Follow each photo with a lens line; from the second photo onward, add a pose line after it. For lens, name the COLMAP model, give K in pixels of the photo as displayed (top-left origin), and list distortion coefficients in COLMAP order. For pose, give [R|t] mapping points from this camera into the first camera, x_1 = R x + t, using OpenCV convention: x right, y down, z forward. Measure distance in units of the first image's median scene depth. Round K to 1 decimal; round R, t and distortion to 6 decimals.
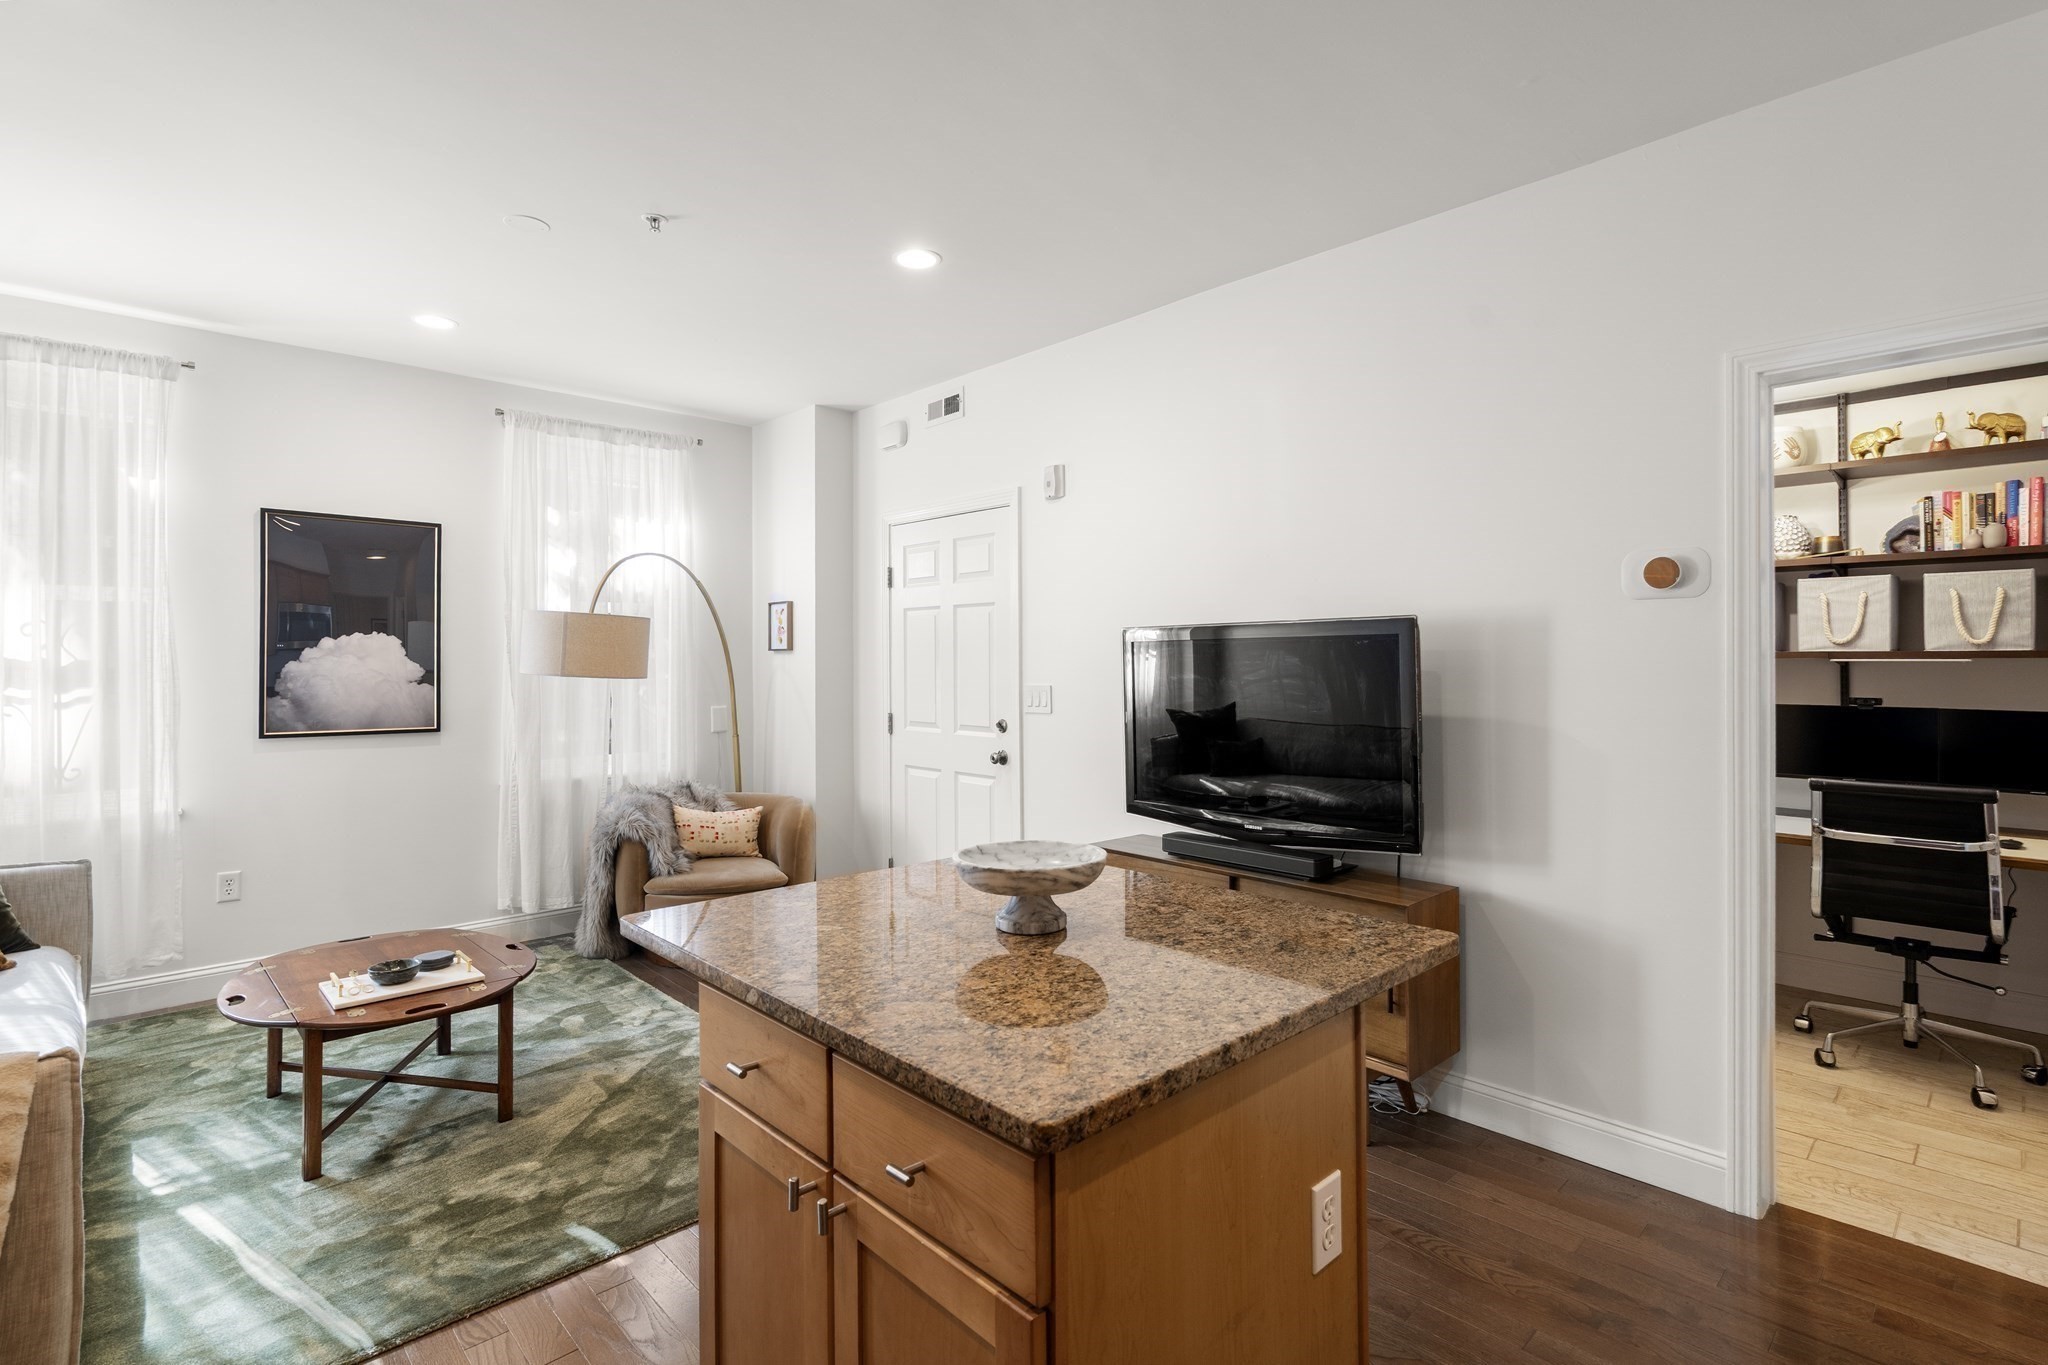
lens RADIAL K [[968.0, 0, 1029.9], [0, 968.0, 667.0], [0, 0, 1]] dist [-0.005290, -0.001080]
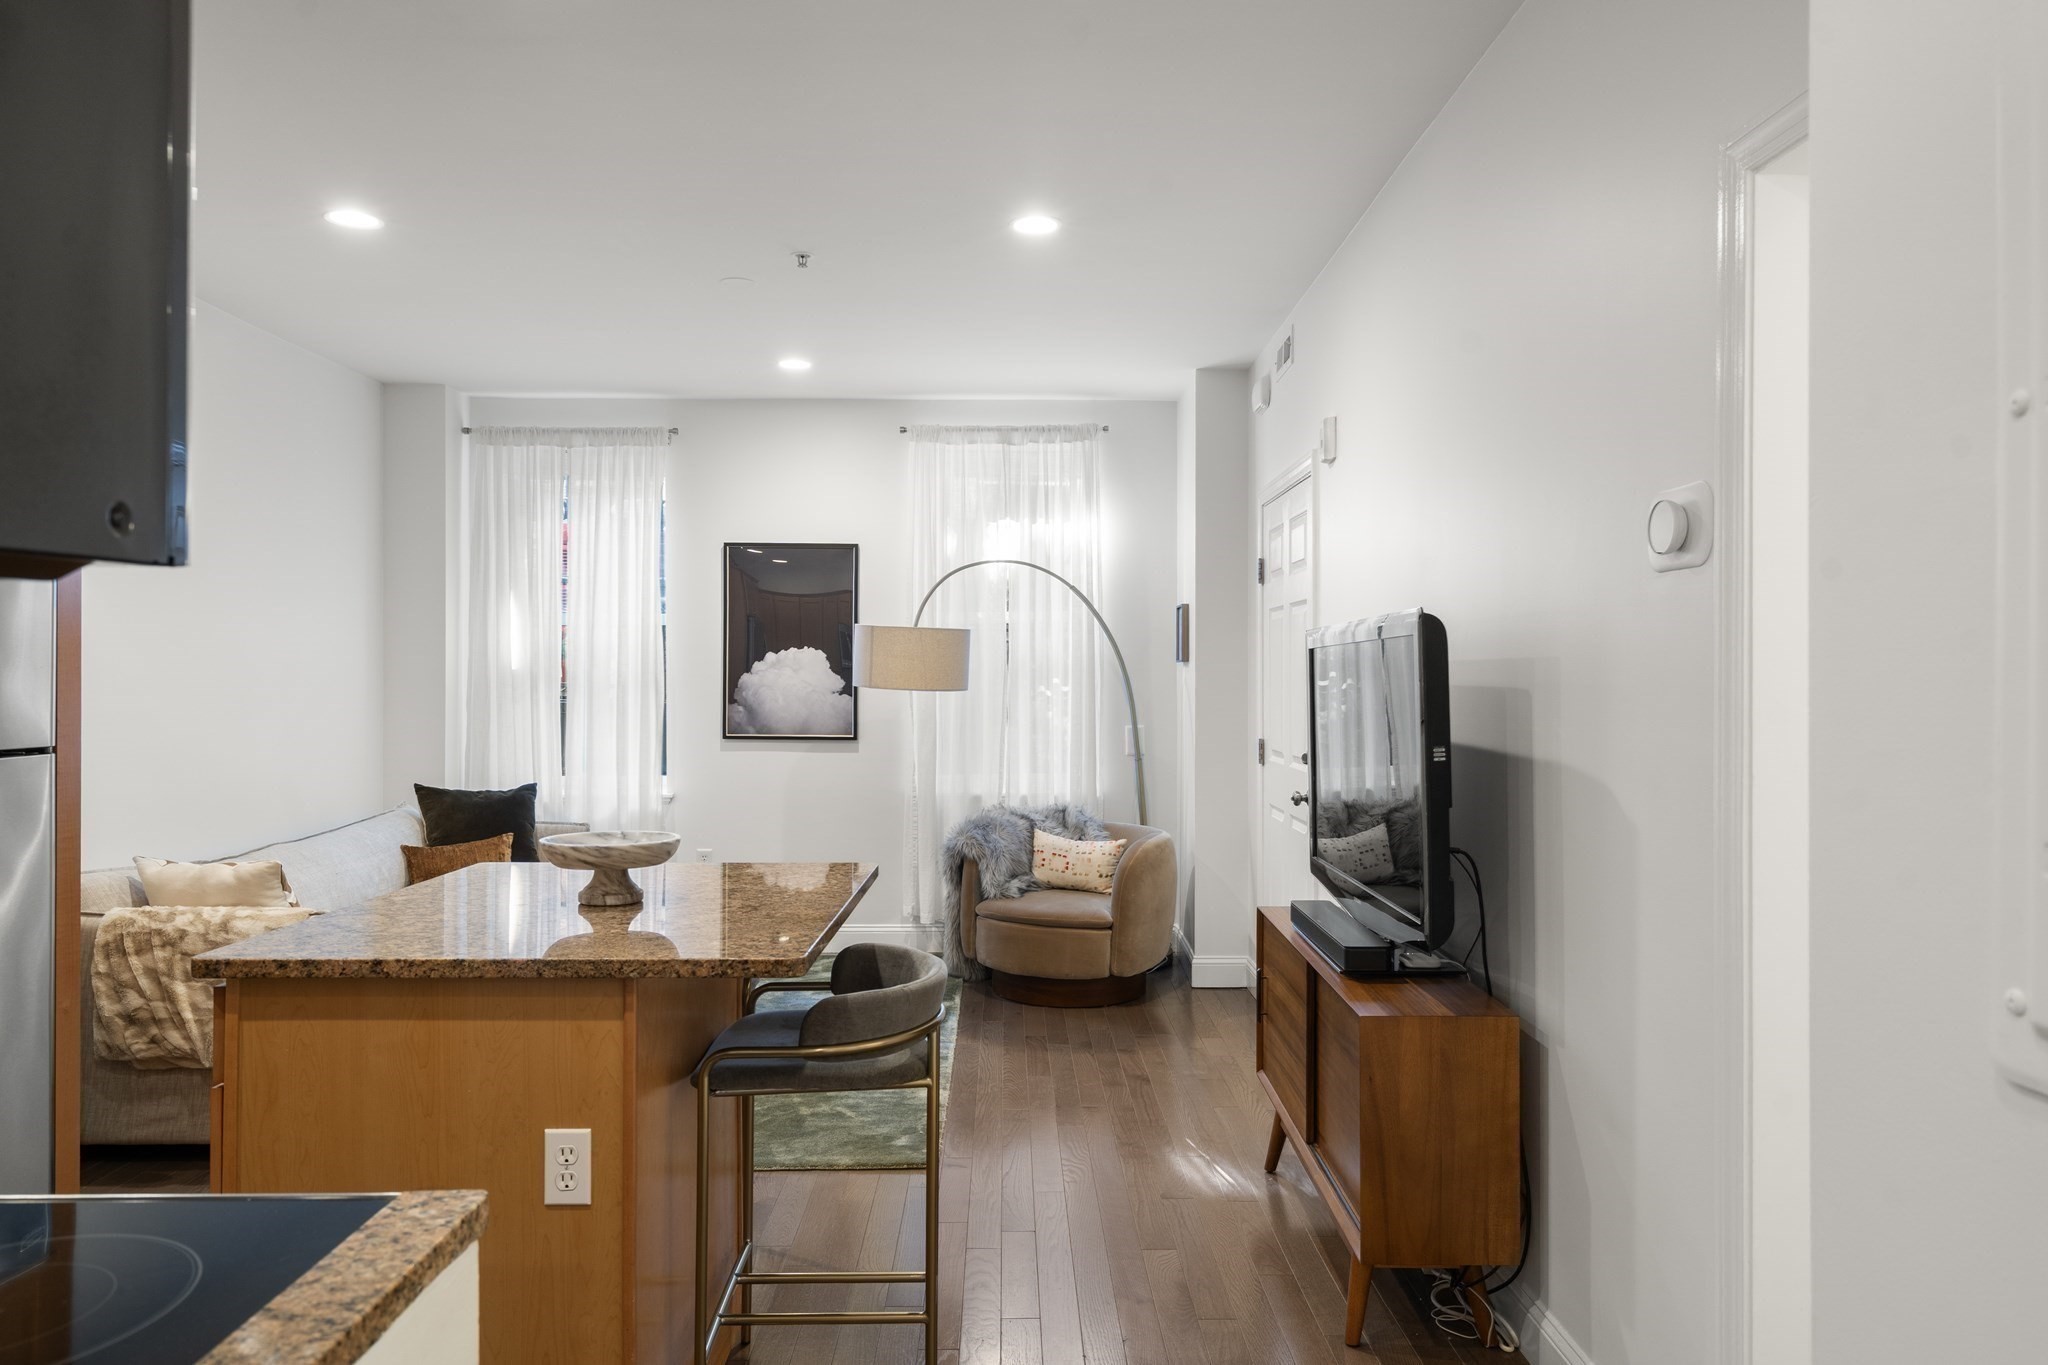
lens RADIAL K [[1315.9, 0, 1020.9], [0, 1315.9, 689.1], [0, 0, 1]] dist [0.001018, -0.000888]
pose [[0.728953, 0.009303, -0.684501, 0.784974], [-0.006904, 0.999957, 0.006238, 0.001382], [0.684529, 0.000178, 0.728985, 0.110071]]
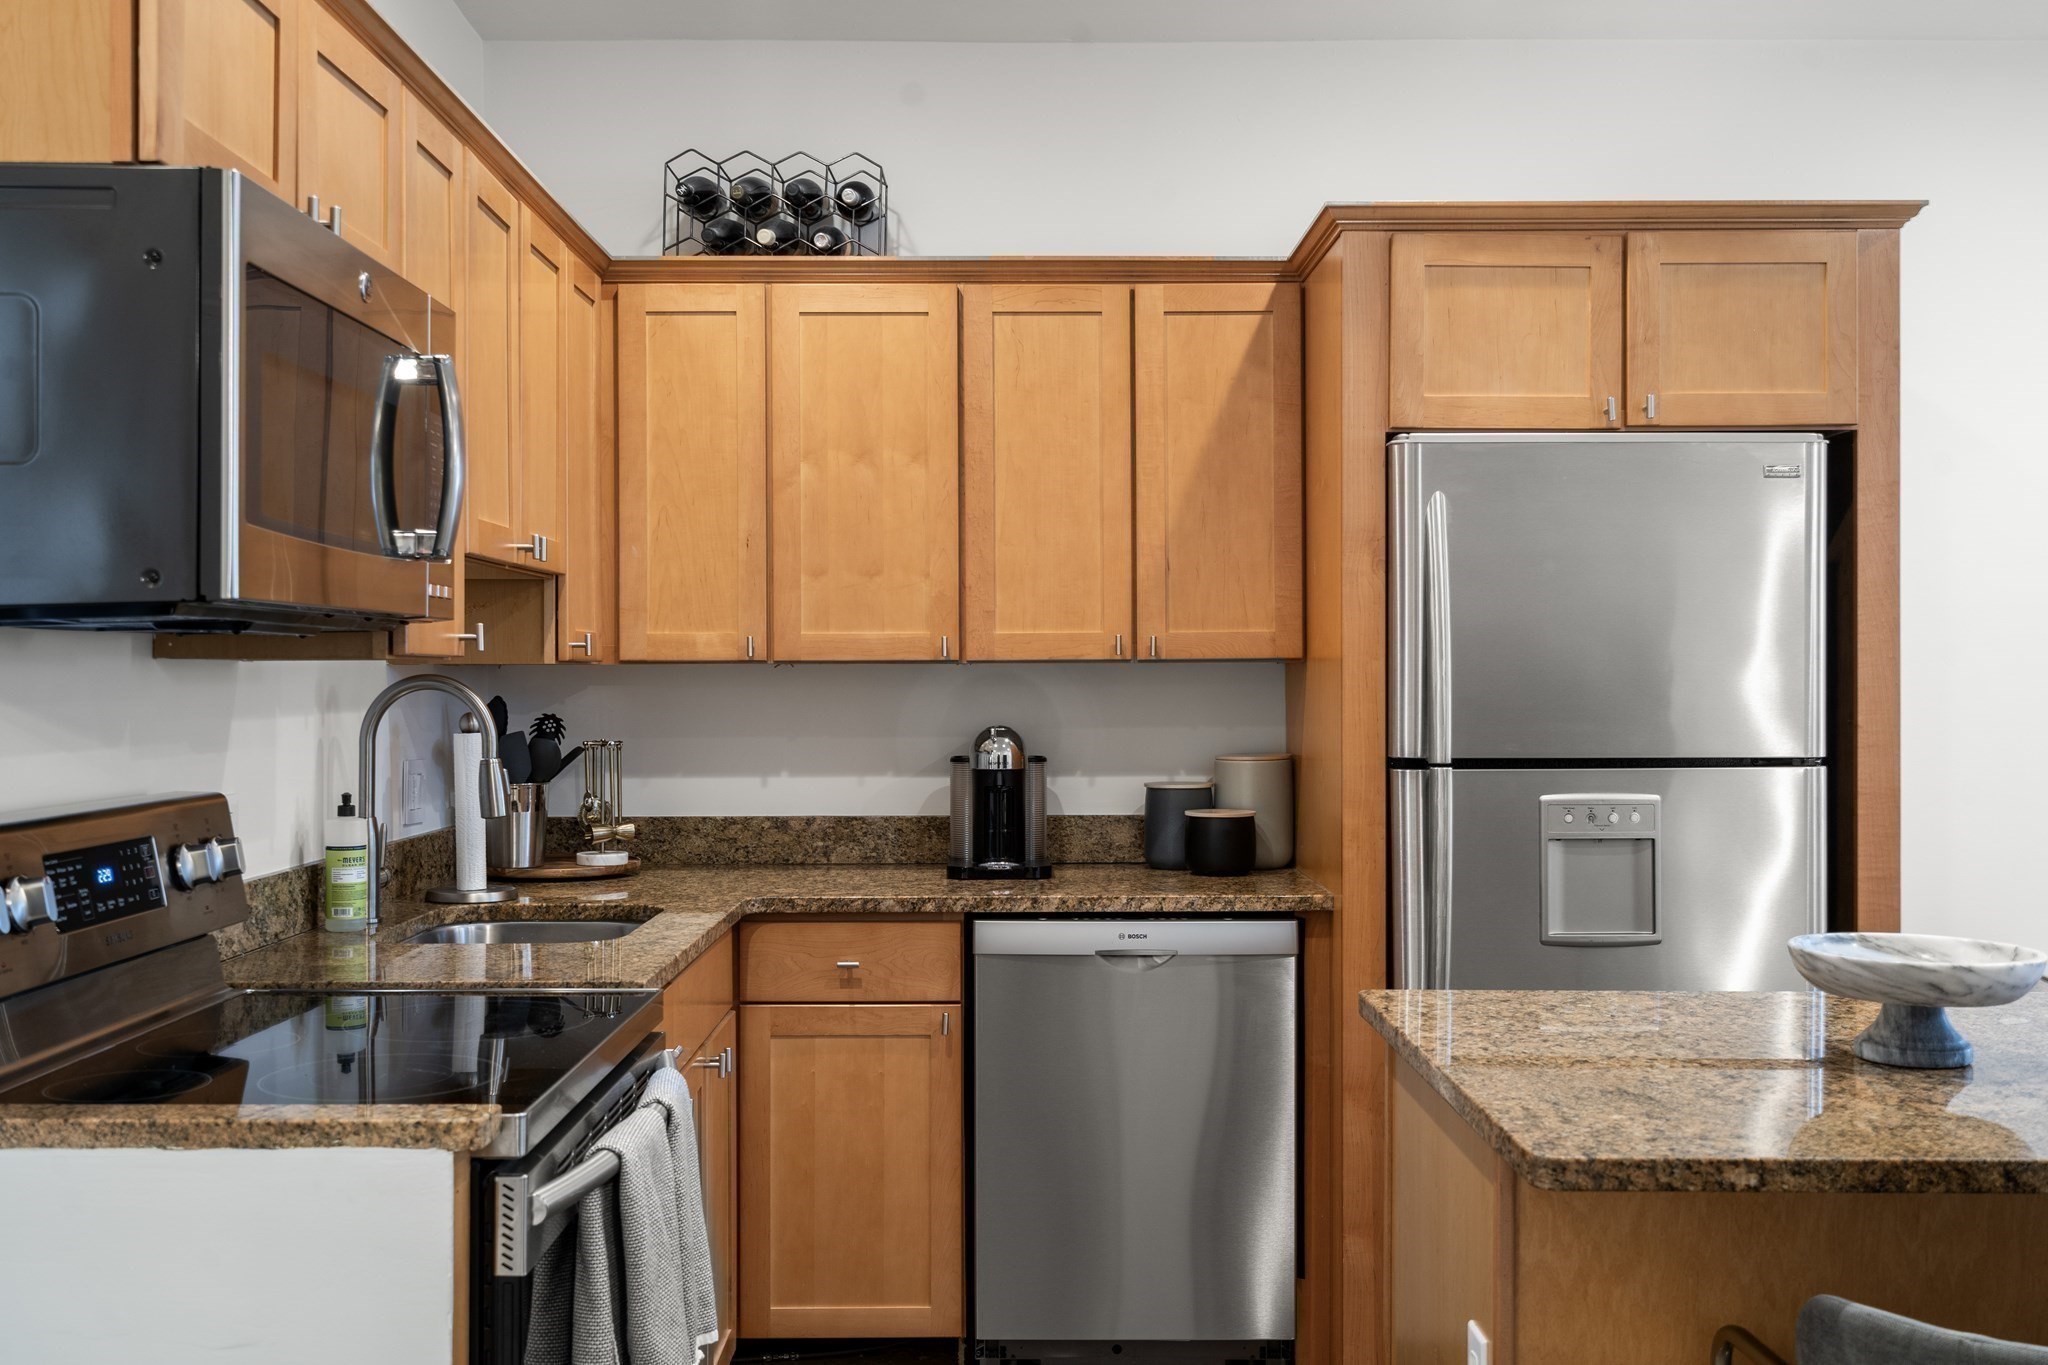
lens RADIAL K [[1997.8, 0, 1024.0], [0, 1997.8, 682.5], [0, 0, 1]] dist [0.004030, -0.000471]
pose [[-0.686123, 0.006207, -0.727459, 0.768188], [0.001675, 0.999974, 0.006952, 0.001611], [0.727484, 0.003552, -0.686116, 0.818344]]
